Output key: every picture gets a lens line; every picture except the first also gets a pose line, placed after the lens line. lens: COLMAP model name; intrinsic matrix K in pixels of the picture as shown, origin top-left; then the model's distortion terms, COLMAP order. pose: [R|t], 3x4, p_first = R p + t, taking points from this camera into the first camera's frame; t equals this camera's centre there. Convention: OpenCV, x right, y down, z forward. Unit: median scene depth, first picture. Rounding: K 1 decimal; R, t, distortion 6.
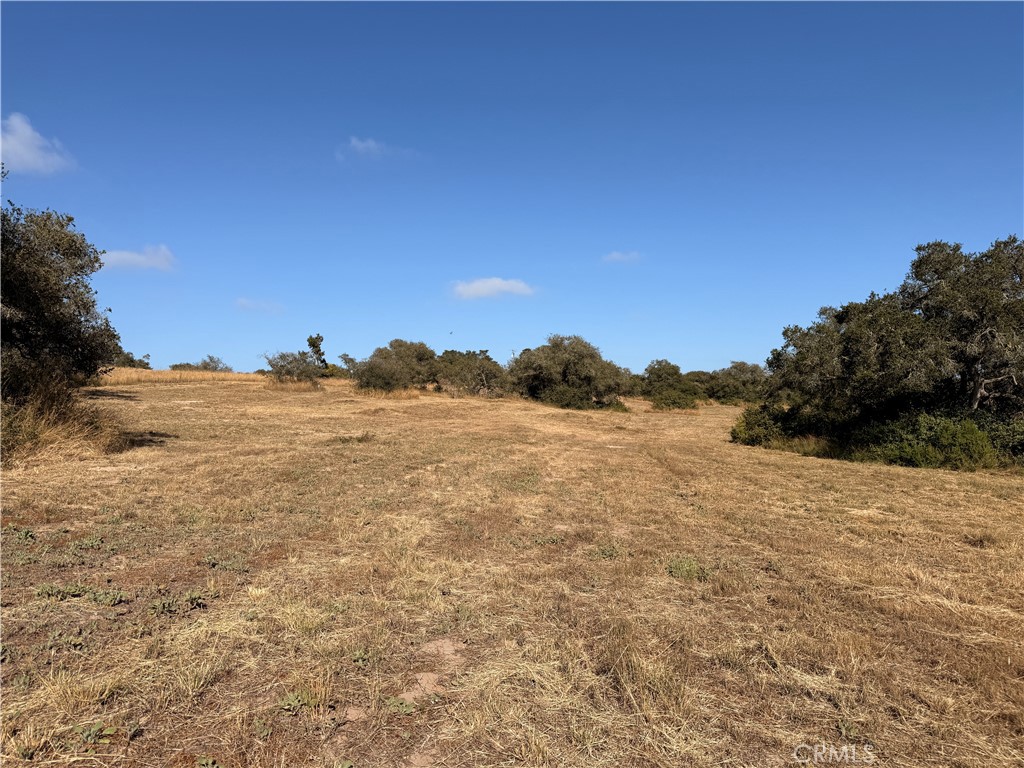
lens RADIAL K [[703.3, 0, 512.0], [0, 703.3, 384.0], [0, 0, 1]] dist [0.004154, 0.000787]
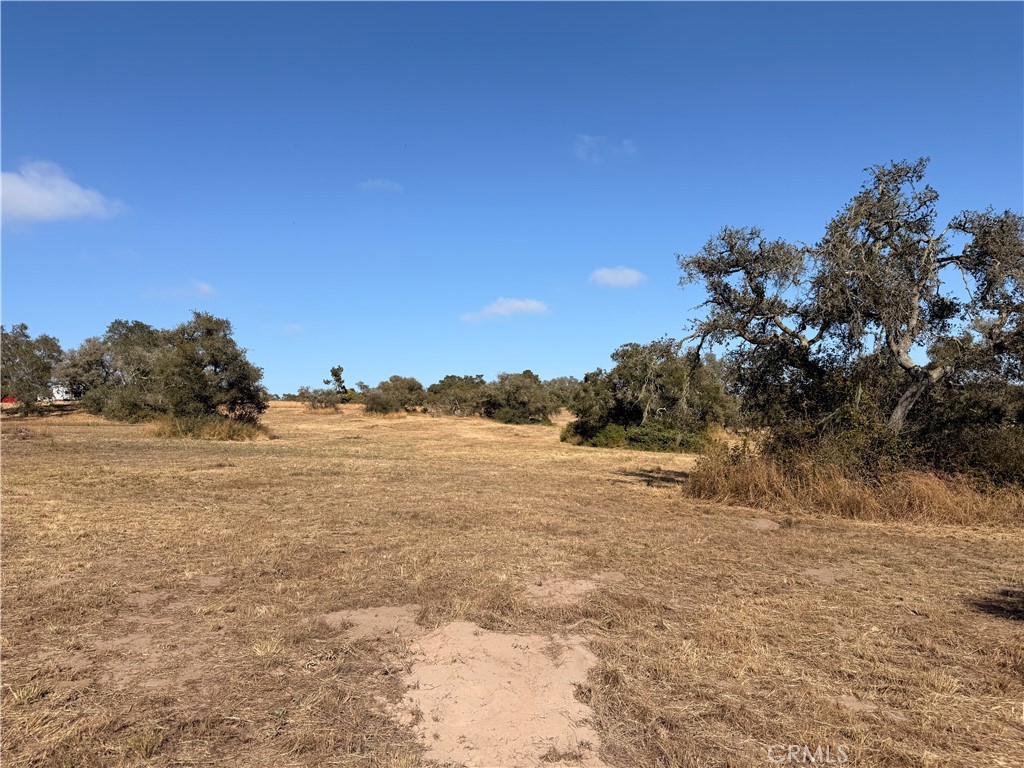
lens RADIAL K [[703.3, 0, 512.0], [0, 703.3, 384.0], [0, 0, 1]] dist [0.004154, 0.000787]
pose [[0.999504, -0.012201, -0.029034, 0.115097], [0.011530, 0.999666, -0.023141, -0.012289], [0.029307, 0.022795, 0.999311, -0.408284]]
